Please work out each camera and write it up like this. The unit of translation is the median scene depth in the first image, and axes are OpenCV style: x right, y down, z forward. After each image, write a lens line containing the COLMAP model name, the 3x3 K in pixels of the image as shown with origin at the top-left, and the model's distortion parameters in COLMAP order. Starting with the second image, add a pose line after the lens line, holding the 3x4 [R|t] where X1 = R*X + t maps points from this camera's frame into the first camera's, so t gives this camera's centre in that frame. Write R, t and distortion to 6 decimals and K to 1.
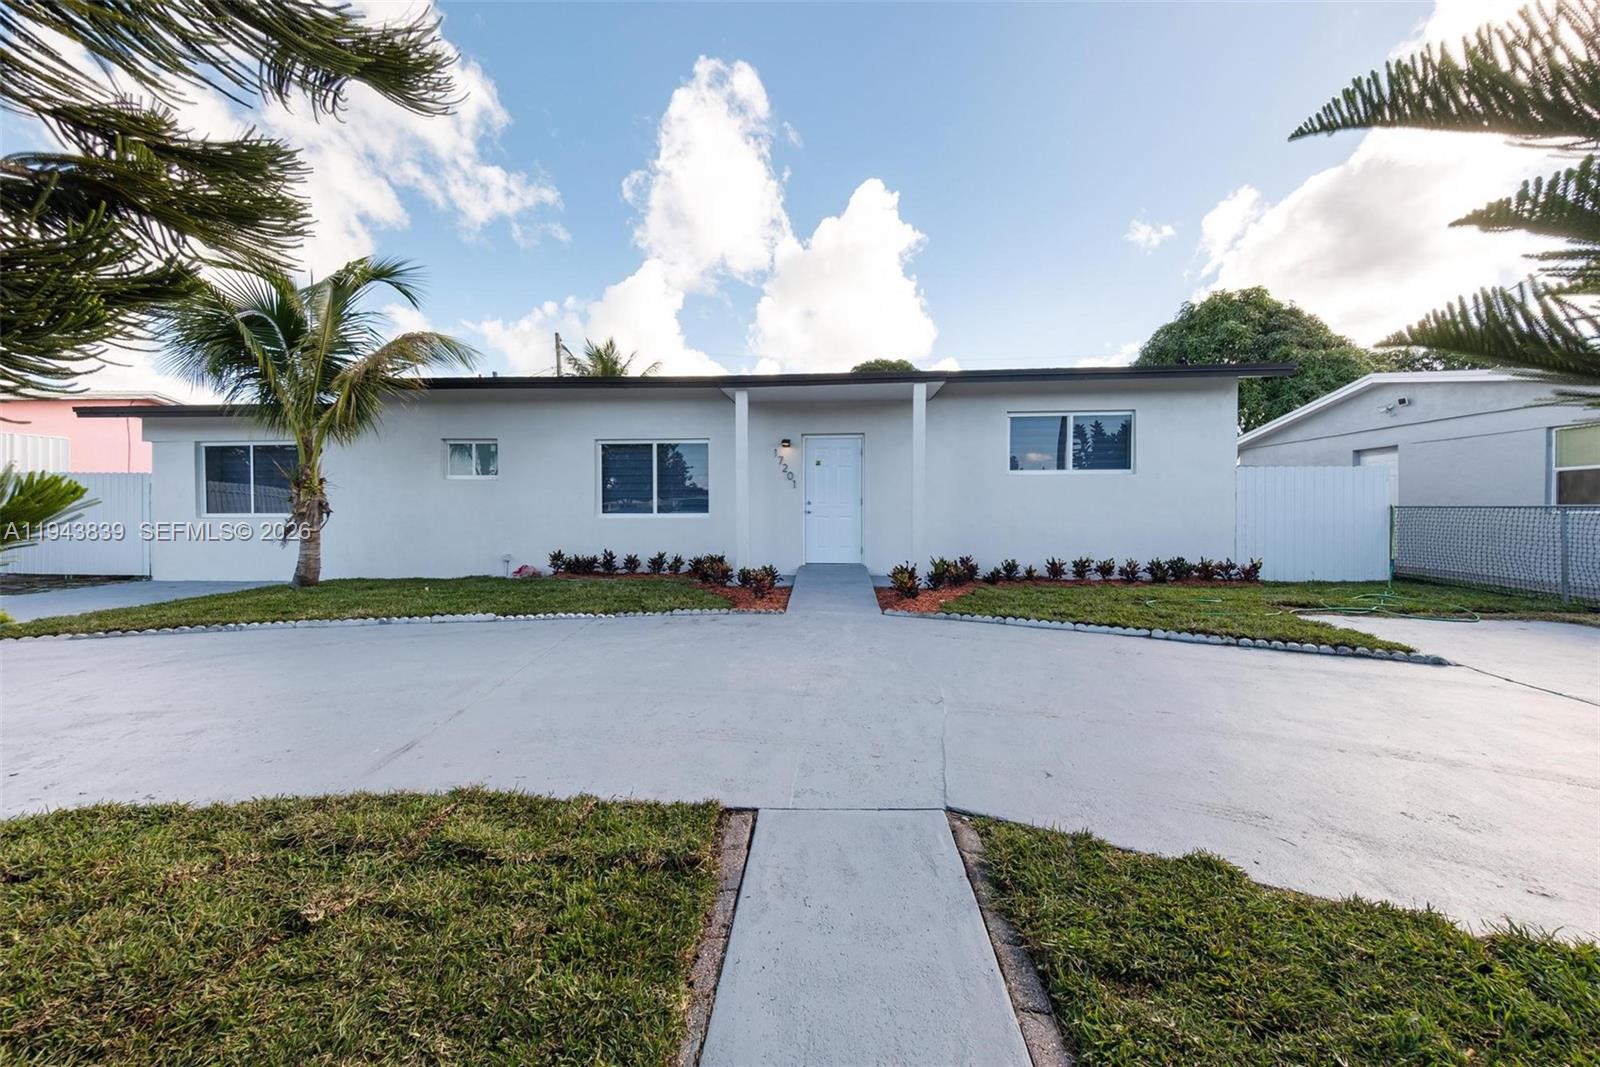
lens RADIAL K [[553.4, 0, 807.8], [0, 553.4, 525.3], [0, 0, 1]] dist [-0.000035, 0.000012]
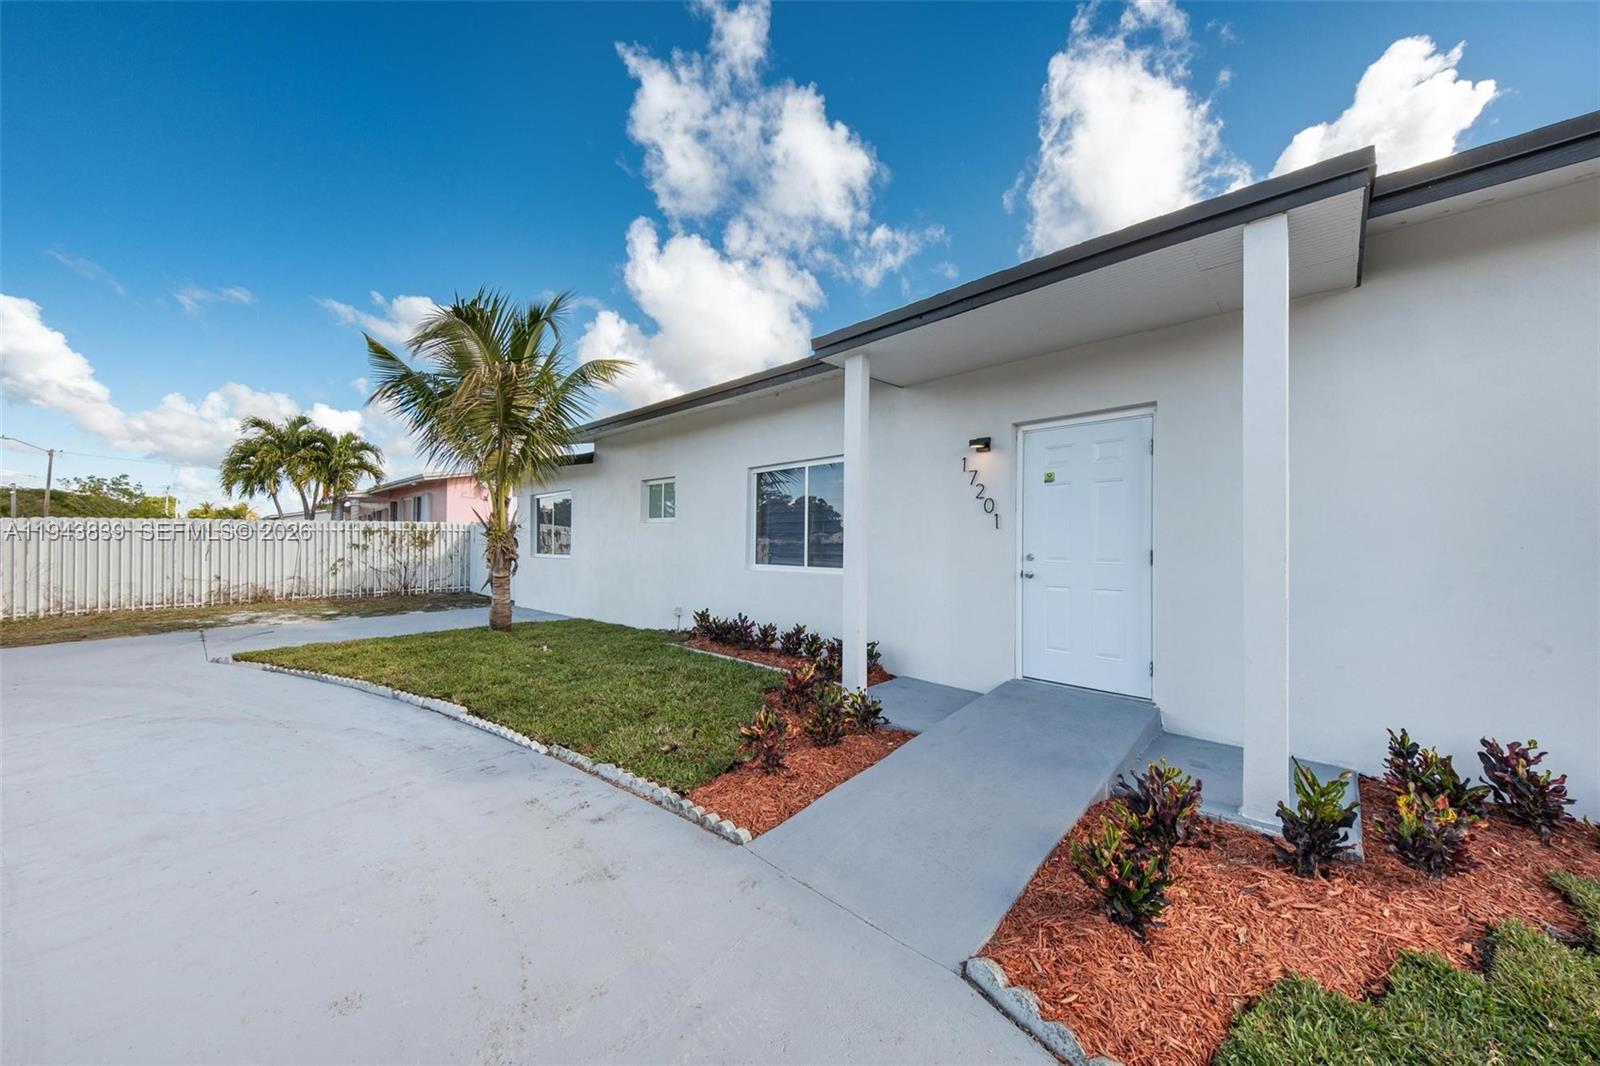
lens RADIAL K [[545.5, 0, 802.1], [0, 545.5, 541.8], [0, 0, 1]] dist [0.000294, 0.000012]
pose [[0.750166, 0.005600, -0.661226, 0.180980], [-0.016785, 0.999803, -0.010575, -0.045545], [0.661037, 0.019031, 0.750112, 0.485430]]
